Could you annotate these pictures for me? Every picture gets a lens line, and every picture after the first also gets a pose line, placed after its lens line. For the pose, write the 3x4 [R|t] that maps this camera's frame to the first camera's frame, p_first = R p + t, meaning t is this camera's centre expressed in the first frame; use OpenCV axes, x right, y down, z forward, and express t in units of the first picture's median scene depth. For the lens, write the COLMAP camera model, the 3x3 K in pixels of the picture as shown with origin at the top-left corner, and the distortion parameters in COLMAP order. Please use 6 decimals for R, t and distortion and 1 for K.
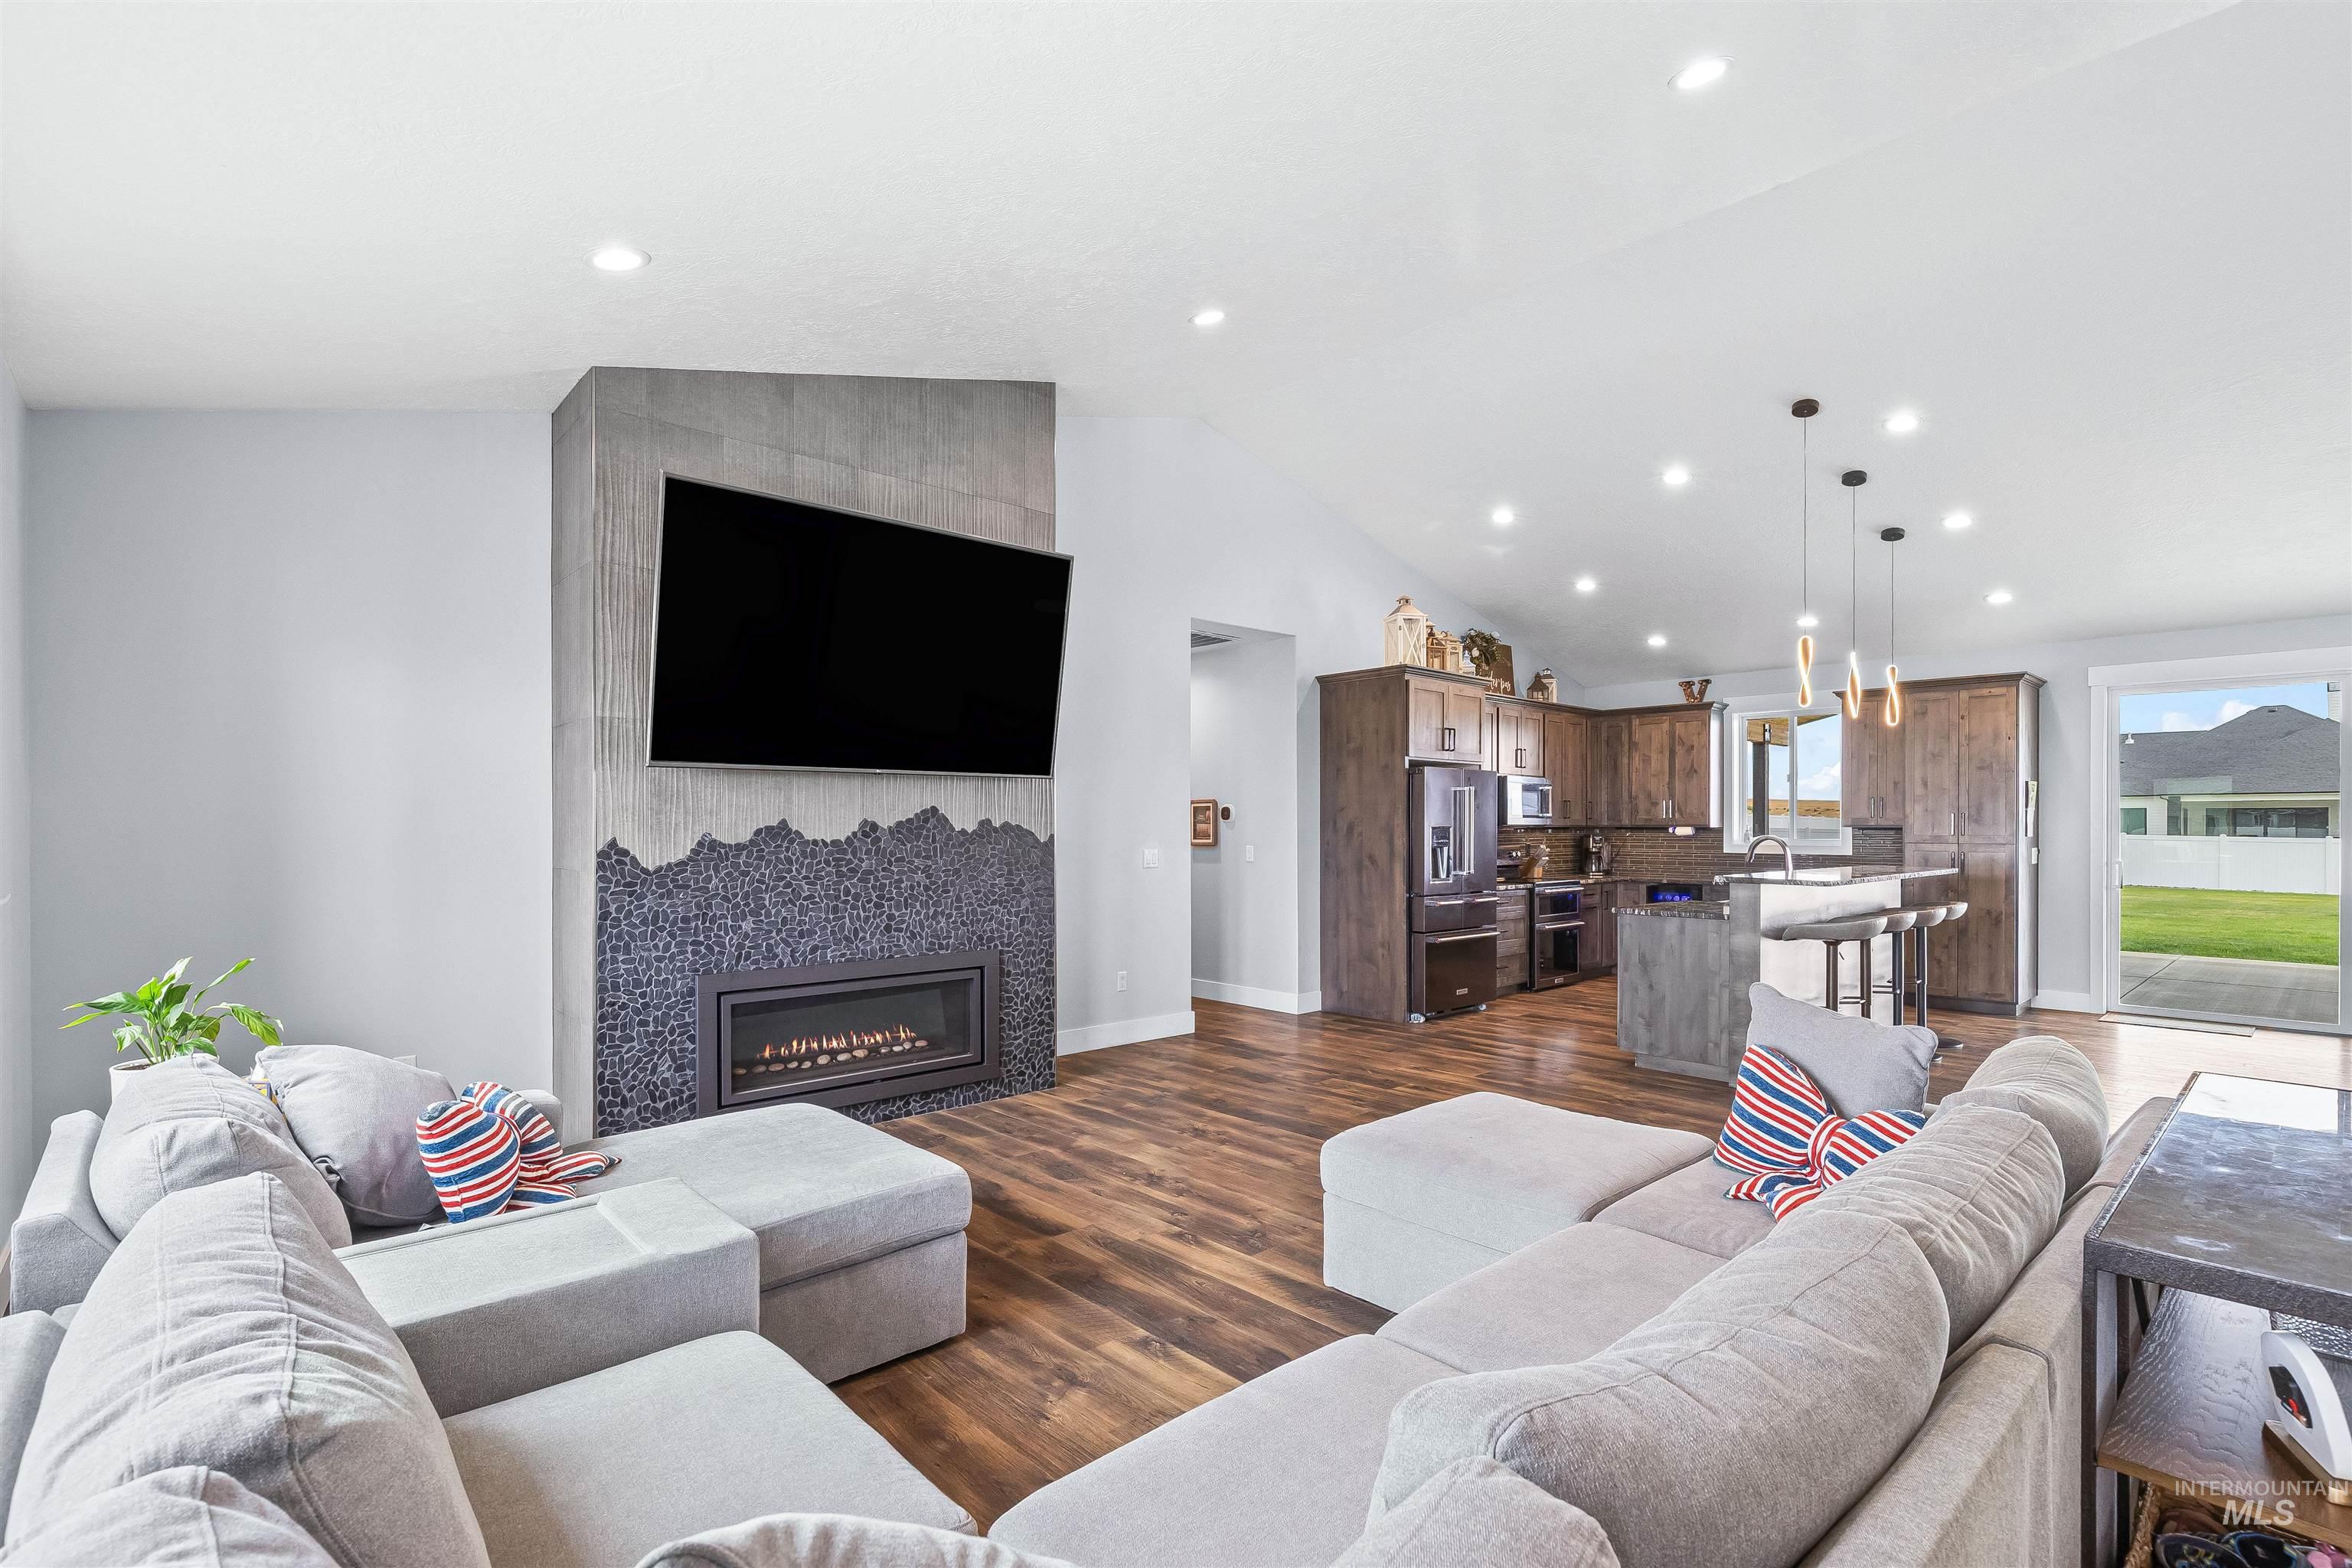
lens RADIAL K [[1080.1, 0, 1180.8], [0, 1080.1, 827.6], [0, 0, 1]] dist [-0.004494, 0.003023]
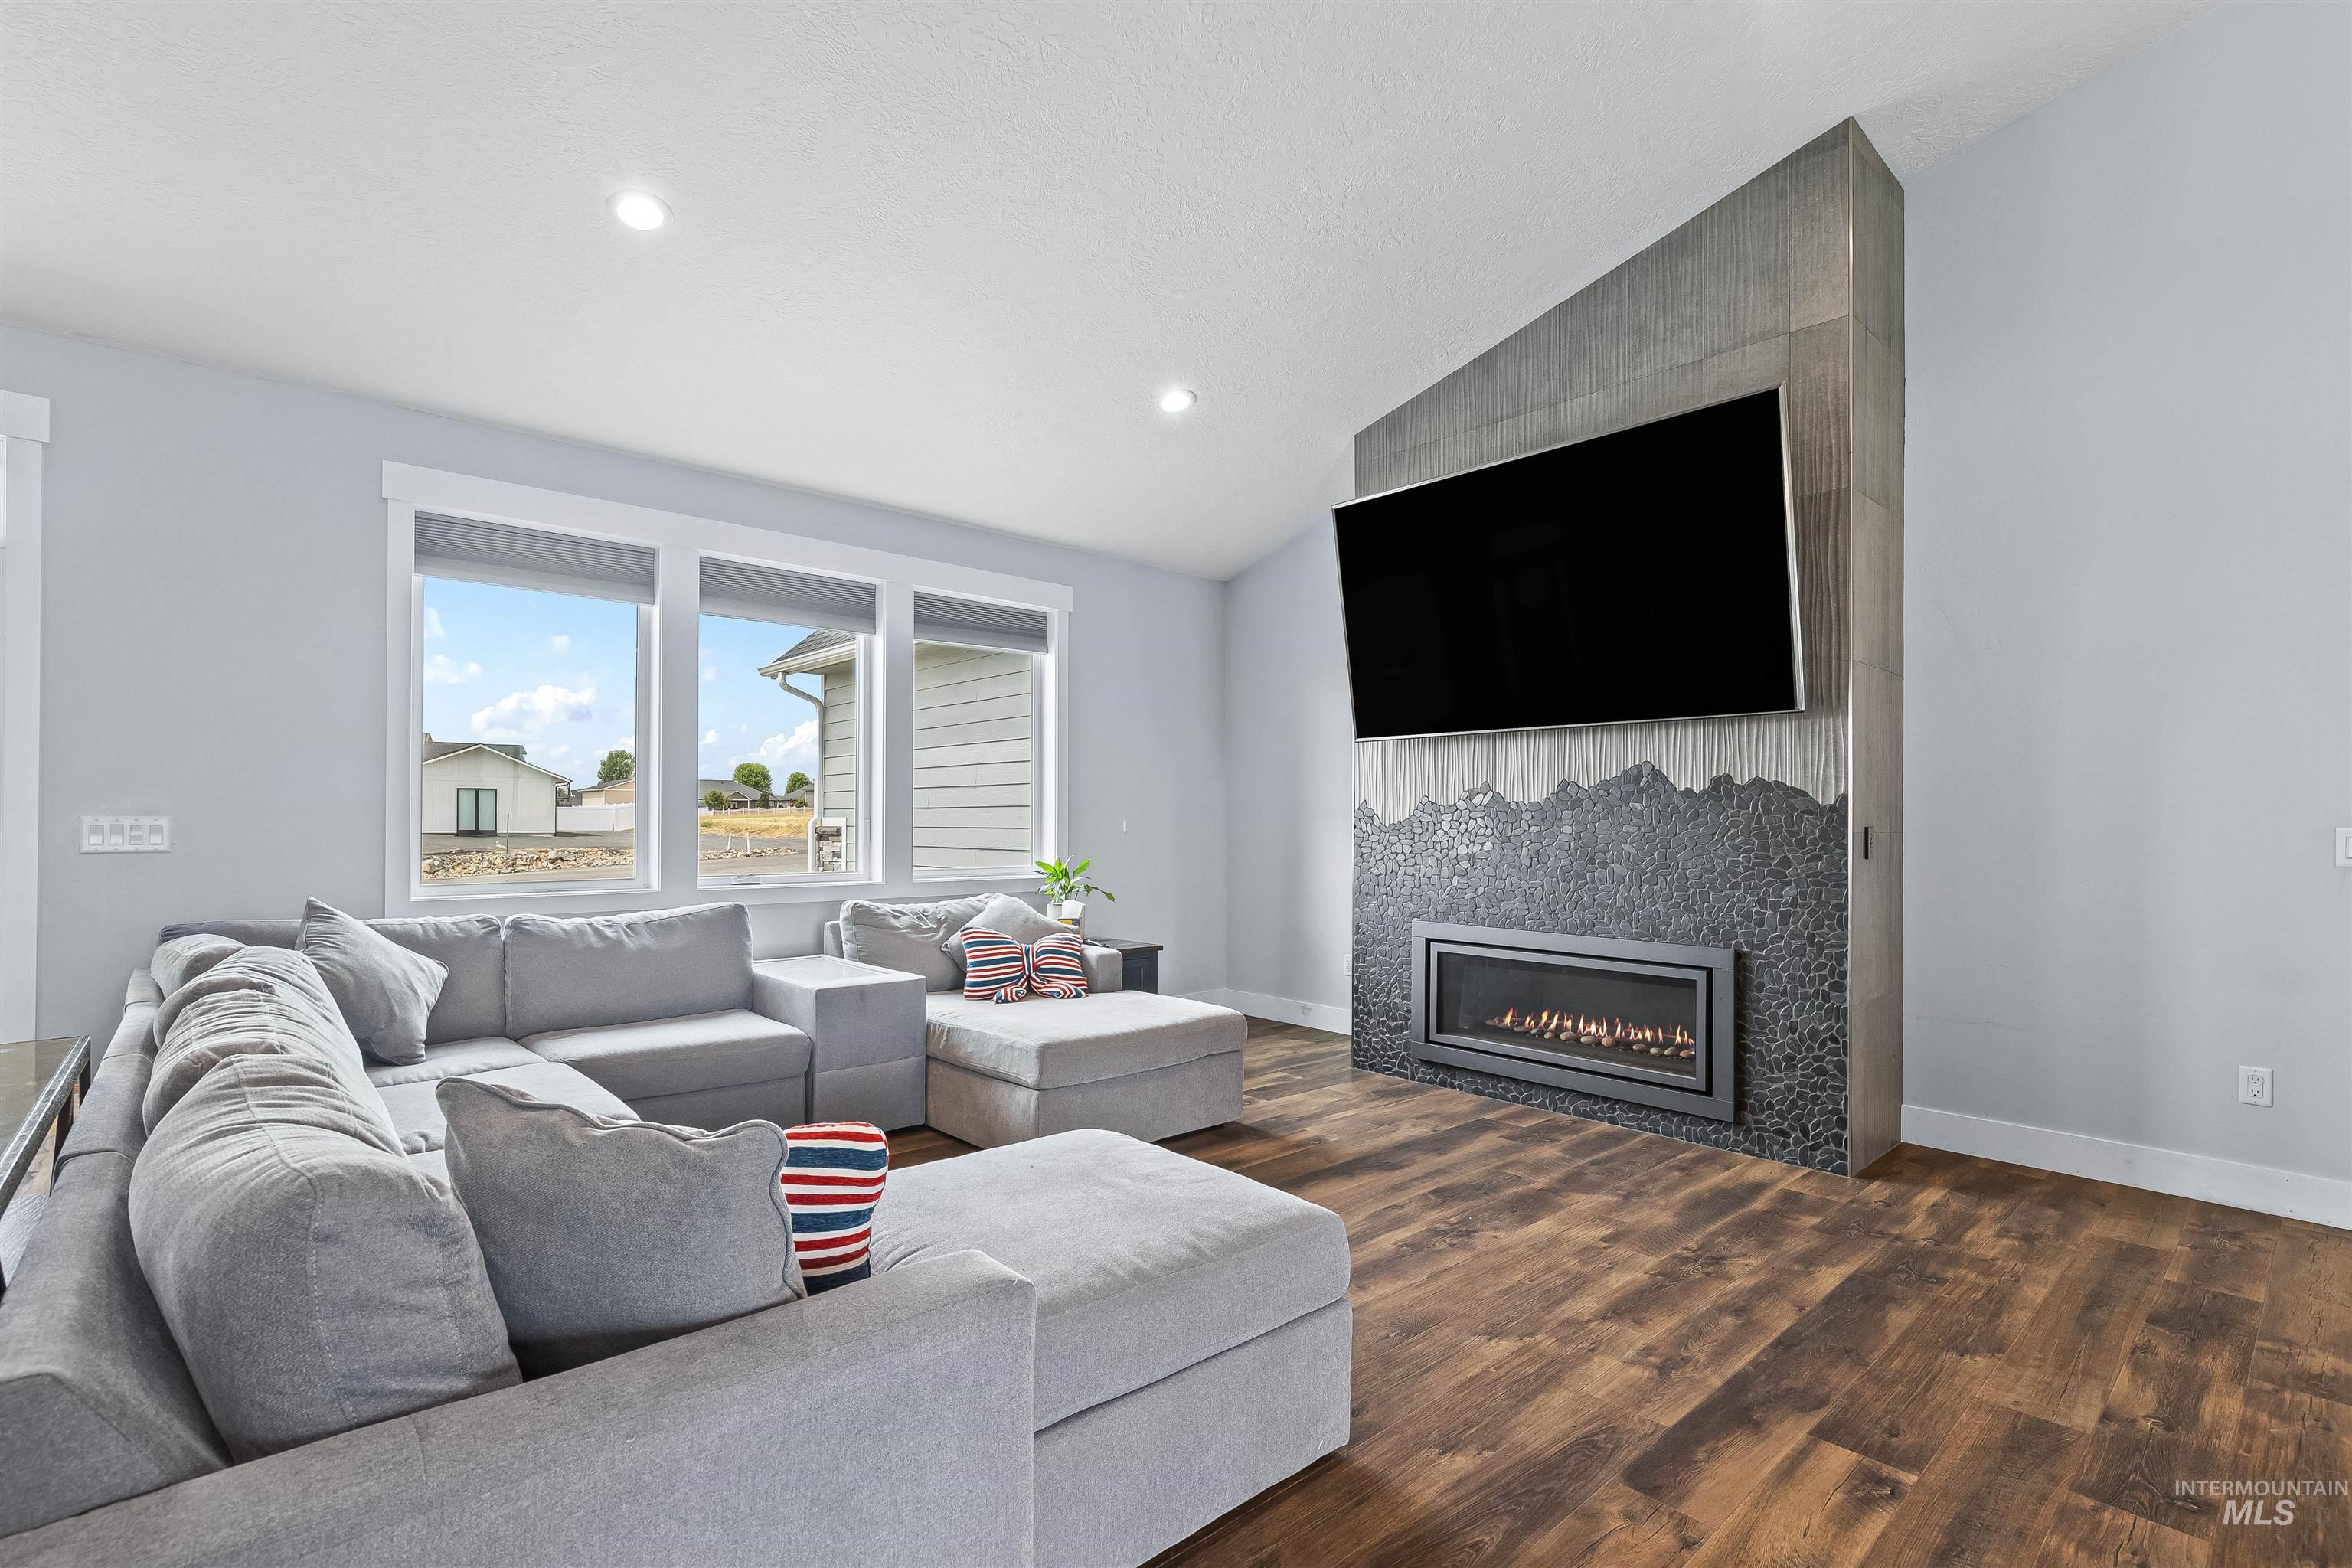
lens RADIAL K [[1080.1, 0, 1186.1], [0, 1080.1, 812.5], [0, 0, 1]] dist [-0.004494, 0.003023]
pose [[-0.005487, -0.007500, -0.999957, 0.553444], [-0.008186, 0.999939, -0.007455, 0.026120], [0.999951, 0.008145, -0.005548, 0.602834]]
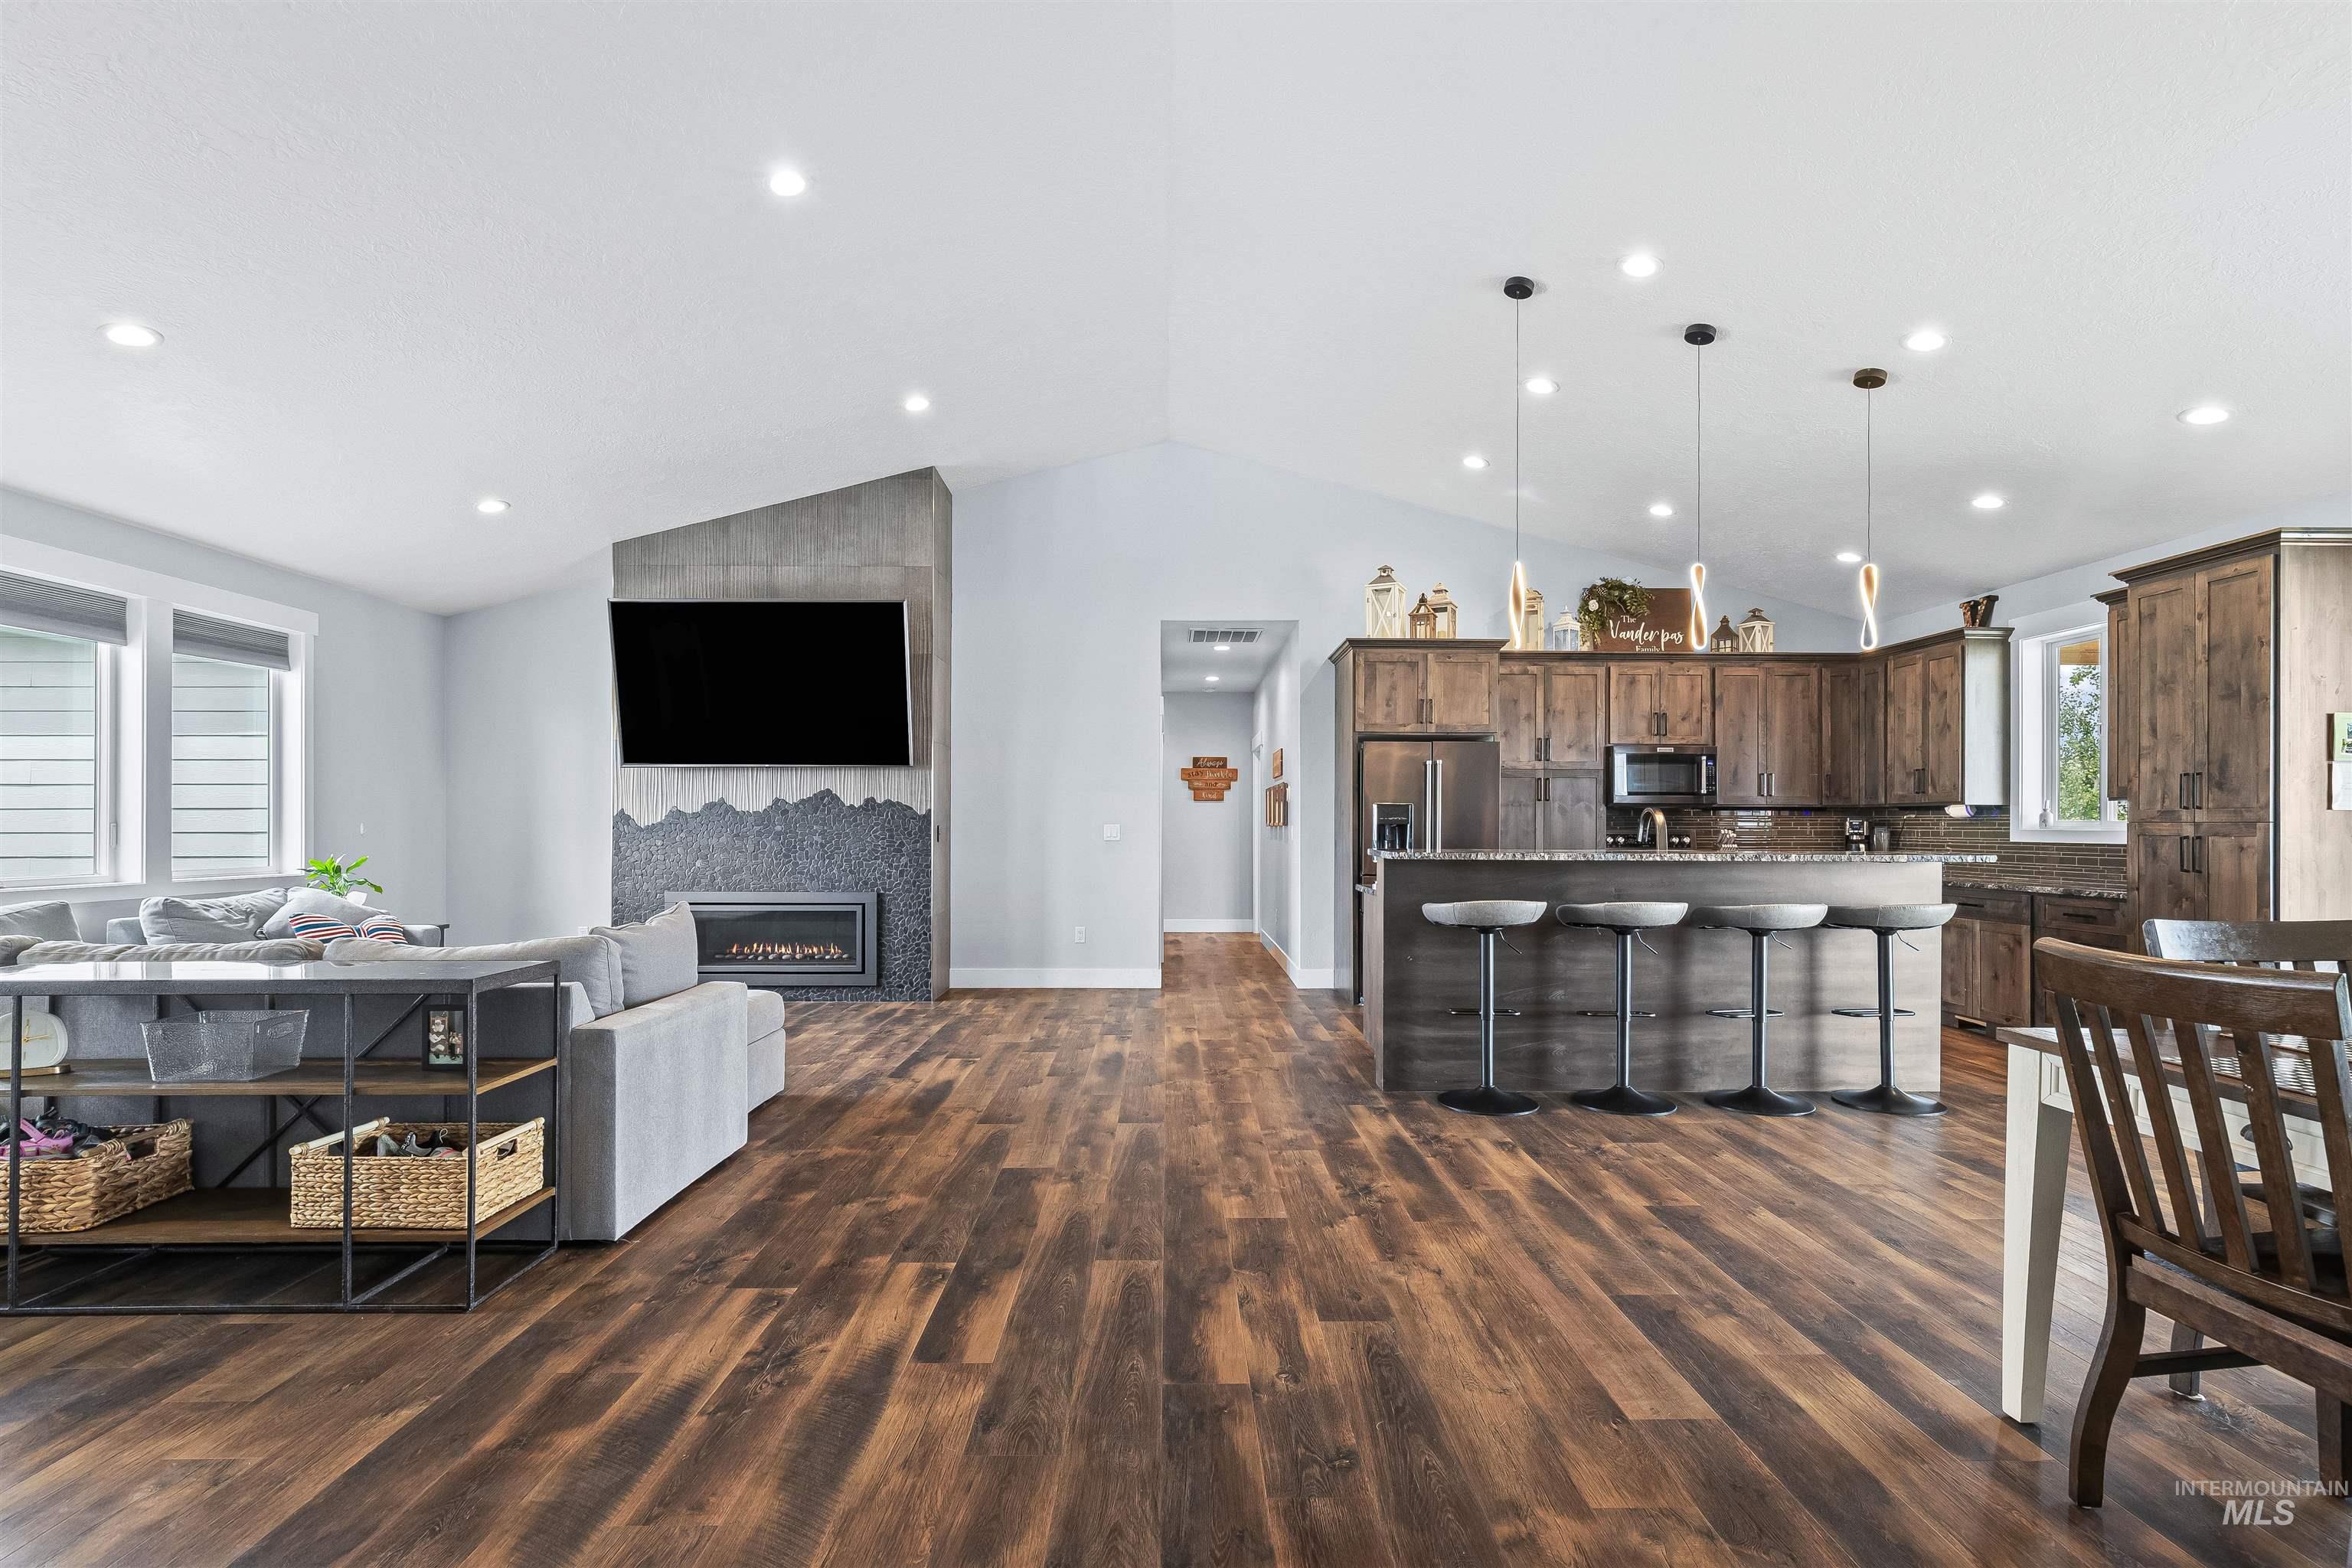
lens RADIAL K [[1080.1, 0, 1182.1], [0, 1080.1, 821.6], [0, 0, 1]] dist [-0.004494, 0.003023]
pose [[0.746328, -0.001010, -0.665578, 0.995710], [-0.003312, 0.999981, -0.005232, 0.027680], [0.665570, 0.006110, 0.746310, 0.224080]]
